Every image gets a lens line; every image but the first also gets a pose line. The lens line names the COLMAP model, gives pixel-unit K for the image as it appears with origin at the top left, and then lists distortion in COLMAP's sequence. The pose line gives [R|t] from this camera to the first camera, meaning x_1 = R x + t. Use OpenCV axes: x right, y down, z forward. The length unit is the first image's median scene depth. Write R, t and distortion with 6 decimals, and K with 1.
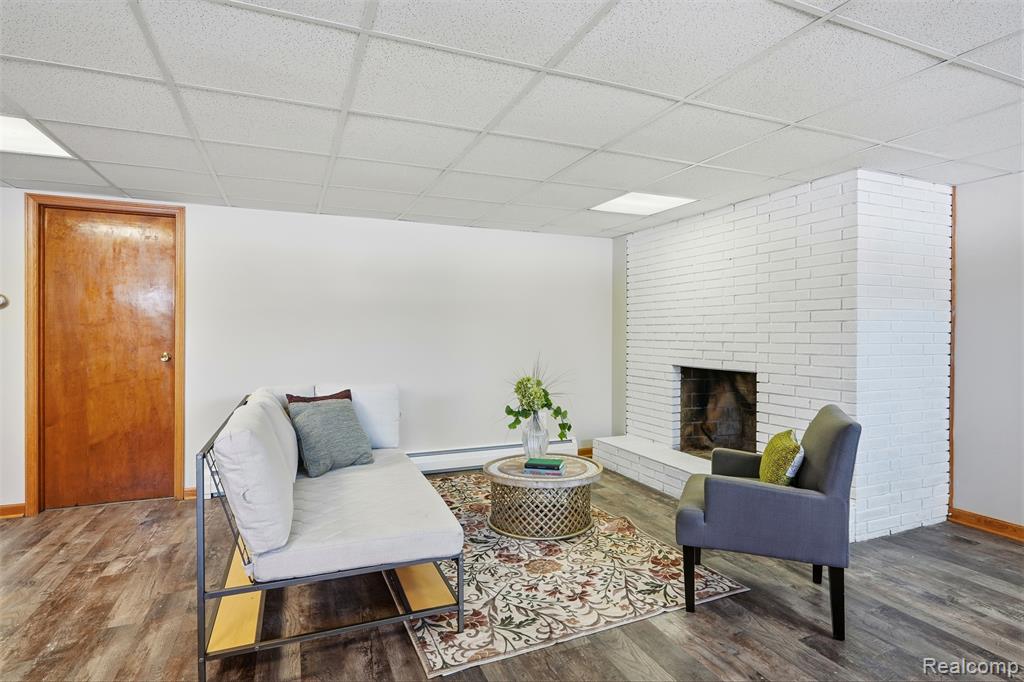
lens RADIAL K [[537.7, 0, 518.4], [0, 537.7, 333.2], [0, 0, 1]] dist [-0.003251, 0.001111]
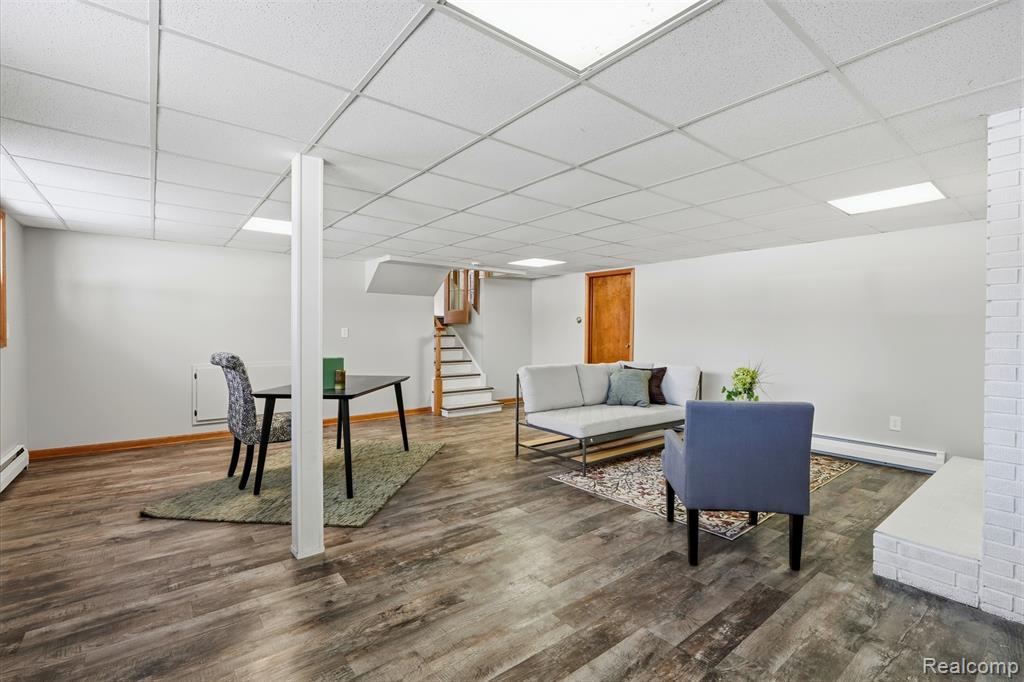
lens RADIAL K [[459.6, 0, 515.7], [0, 459.6, 341.2], [0, 0, 1]] dist [-0.012194, 0.004619]
pose [[0.268032, 0.019463, -0.963213, 1.386291], [-0.001476, 0.999803, 0.019792, -0.006546], [0.963409, -0.003883, 0.268008, 0.243507]]
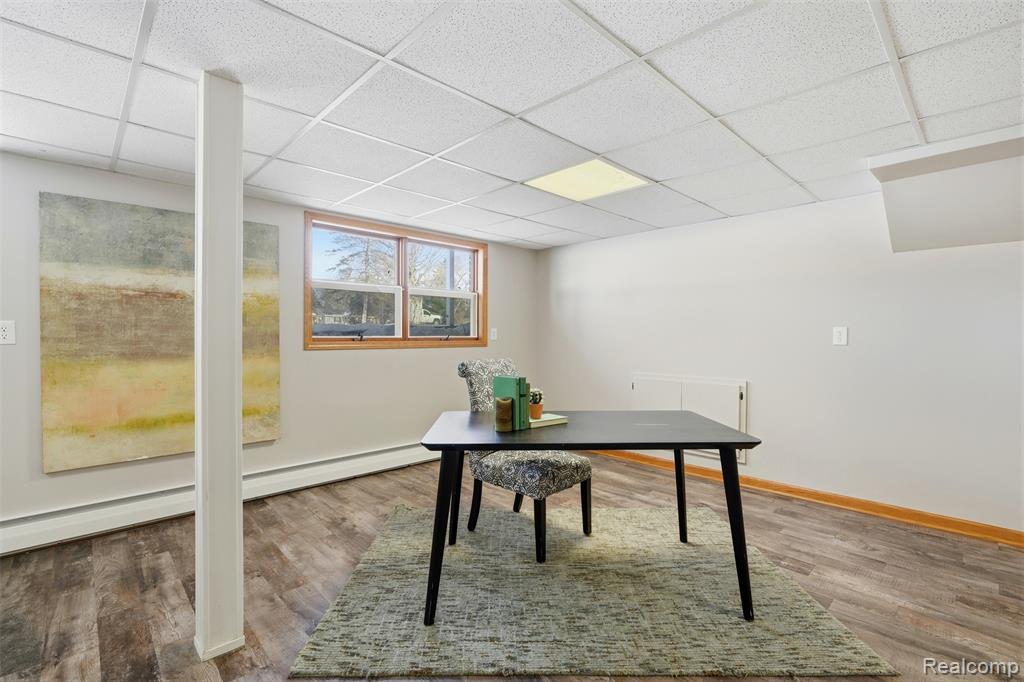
lens RADIAL K [[459.6, 0, 514.1], [0, 459.6, 338.2], [0, 0, 1]] dist [-0.012194, 0.004619]
pose [[-0.932346, -0.004573, -0.361539, 0.066882], [-0.006319, 0.999973, 0.003647, 0.004549], [0.361513, 0.005685, -0.932350, 0.914974]]
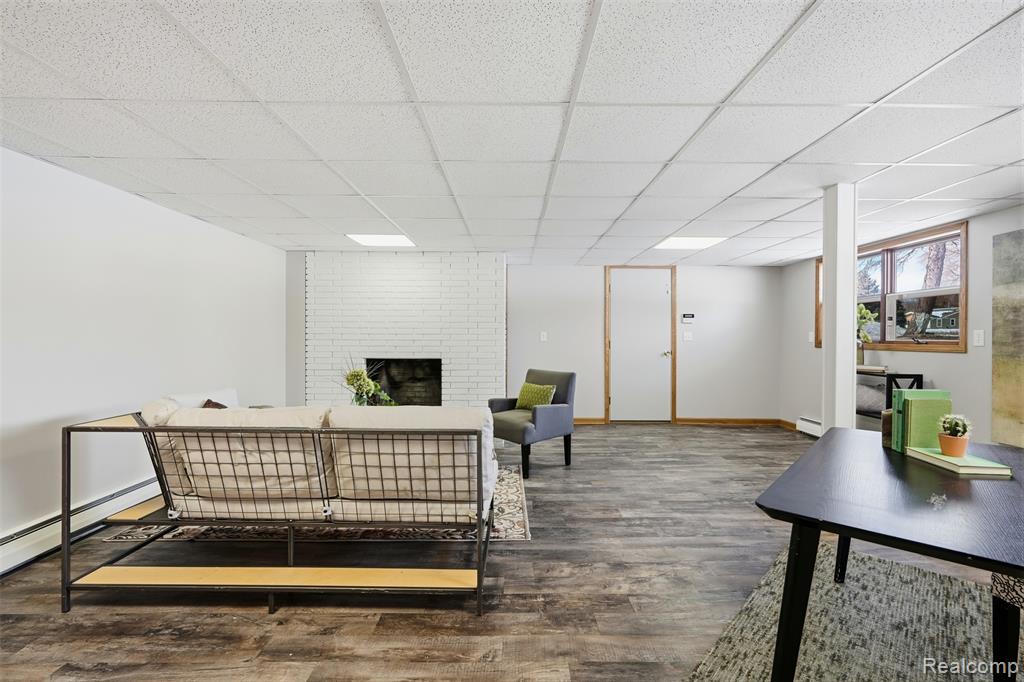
lens RADIAL K [[459.6, 0, 521.3], [0, 459.6, 337.0], [0, 0, 1]] dist [-0.012194, 0.004619]
pose [[0.376675, -0.003686, 0.926338, -1.188246], [-0.004521, 0.999973, 0.005817, -0.003417], [-0.926335, -0.006379, 0.376648, 0.383280]]
